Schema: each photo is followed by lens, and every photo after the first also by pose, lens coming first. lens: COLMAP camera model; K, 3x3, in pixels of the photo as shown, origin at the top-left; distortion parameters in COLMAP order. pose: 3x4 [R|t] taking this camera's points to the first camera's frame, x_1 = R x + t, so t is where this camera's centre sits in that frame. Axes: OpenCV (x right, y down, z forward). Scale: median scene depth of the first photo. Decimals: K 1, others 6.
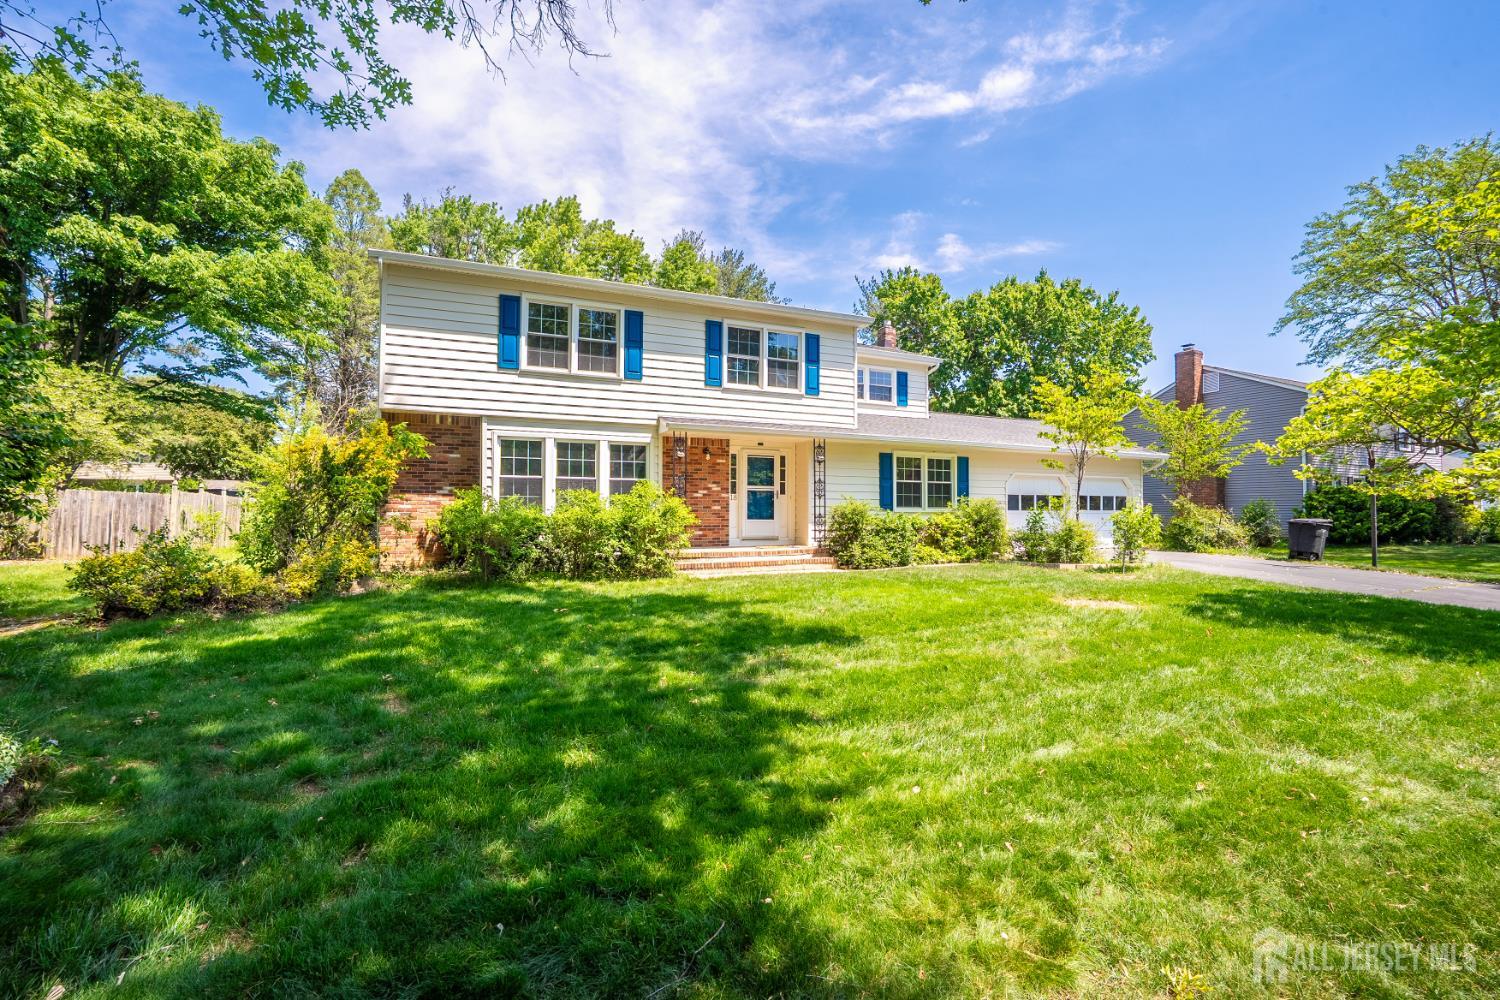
lens RADIAL K [[688.0, 0, 735.1], [0, 688.0, 498.6], [0, 0, 1]] dist [-0.052719, 0.019237]
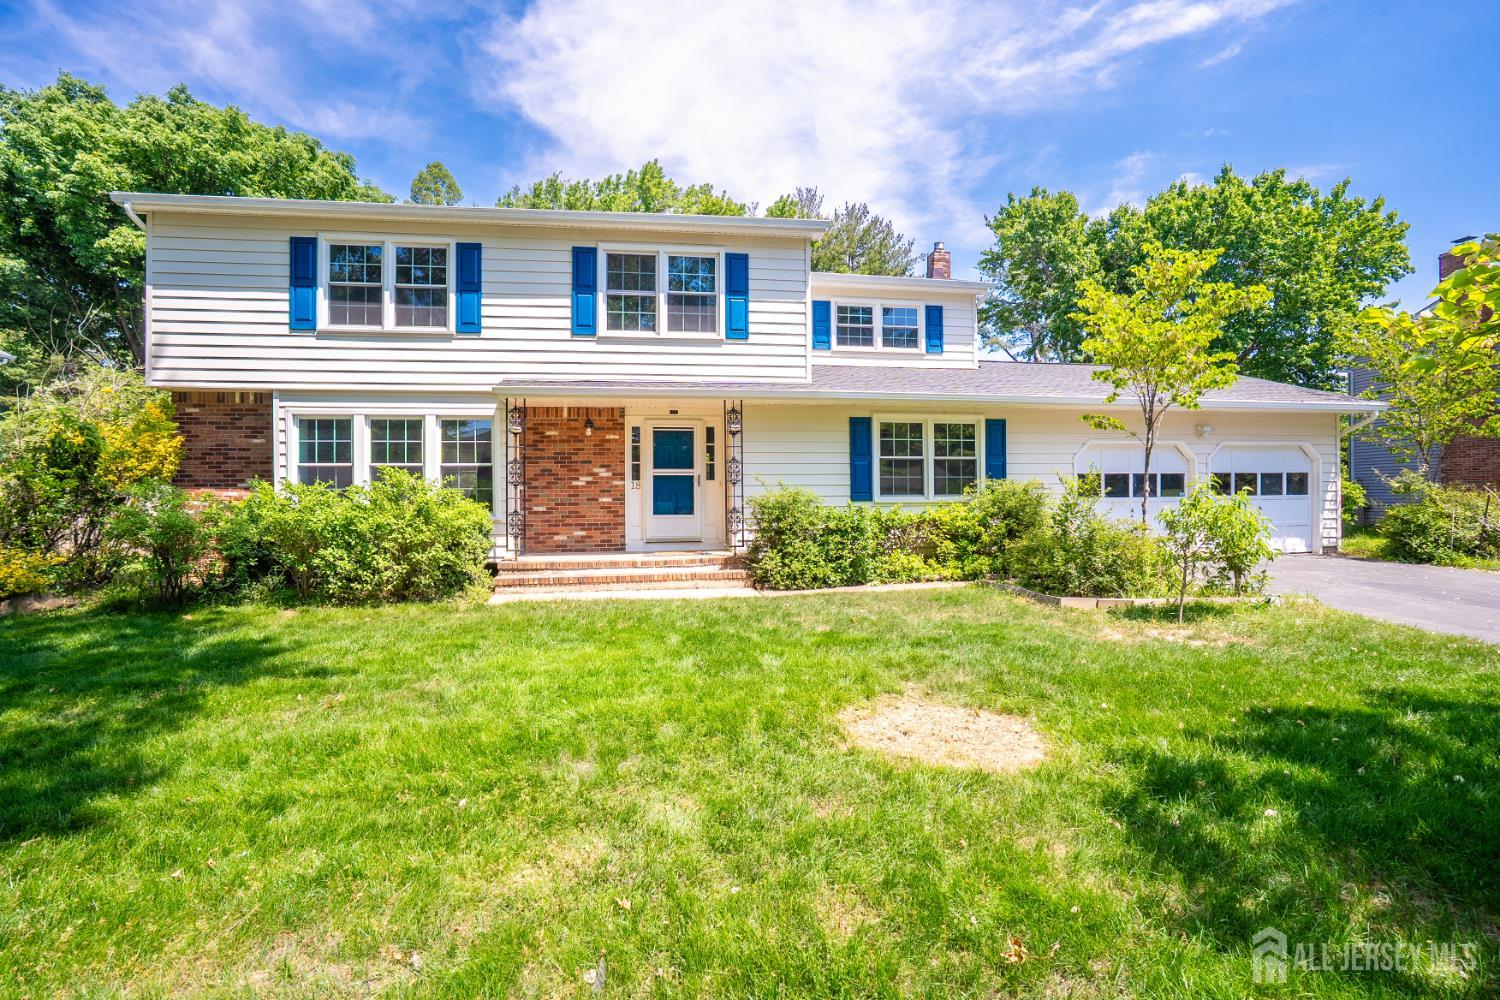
lens RADIAL K [[688.0, 0, 764.7], [0, 688.0, 499.8], [0, 0, 1]] dist [-0.052719, 0.019237]
pose [[0.960468, -0.011042, -0.278171, 0.326181], [0.016106, 0.999743, 0.015927, 0.003778], [0.277924, -0.019777, 0.960399, 0.315963]]
